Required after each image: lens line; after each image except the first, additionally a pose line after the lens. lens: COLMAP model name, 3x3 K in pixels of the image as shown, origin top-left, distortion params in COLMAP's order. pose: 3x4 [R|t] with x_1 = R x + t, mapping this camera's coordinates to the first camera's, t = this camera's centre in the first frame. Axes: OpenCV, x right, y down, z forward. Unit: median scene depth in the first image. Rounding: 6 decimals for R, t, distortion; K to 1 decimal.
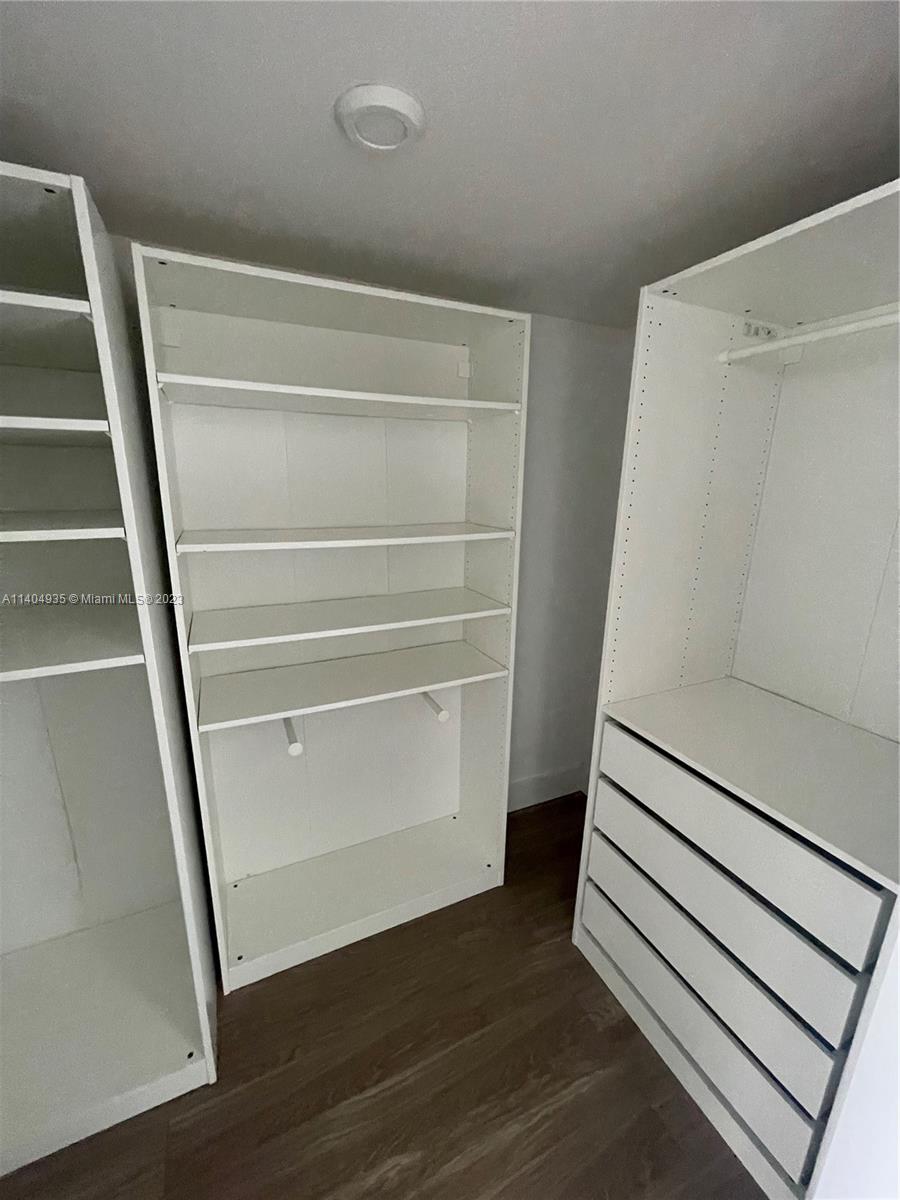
lens RADIAL K [[486.3, 0, 450.0], [0, 486.3, 600.0], [0, 0, 1]] dist [0.000119, 0.000644]
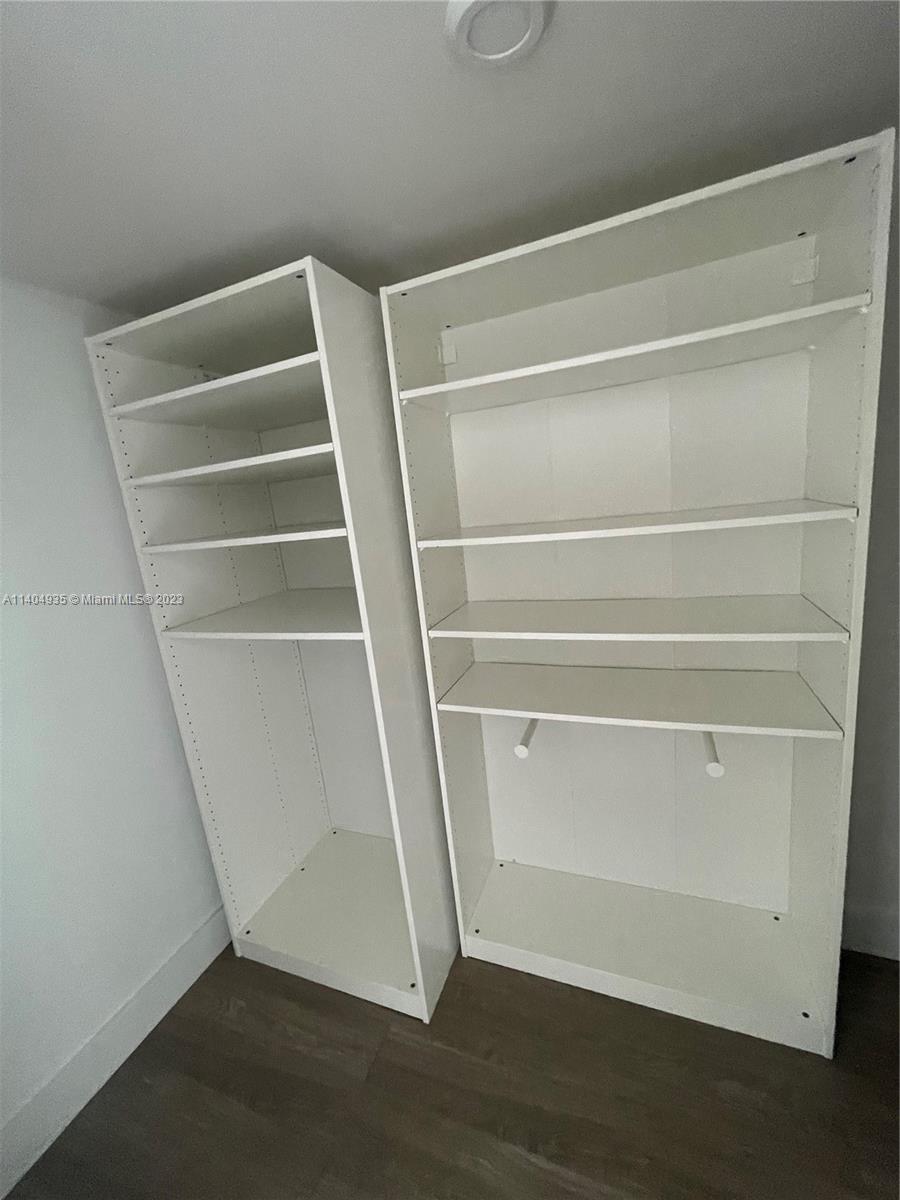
lens RADIAL K [[486.3, 0, 450.0], [0, 486.3, 600.0], [0, 0, 1]] dist [0.000119, 0.000644]
pose [[0.672746, 0.070266, -0.736529, 0.266724], [-0.063989, 0.997276, 0.036694, -0.018538], [0.737101, 0.022444, 0.675409, 0.231319]]
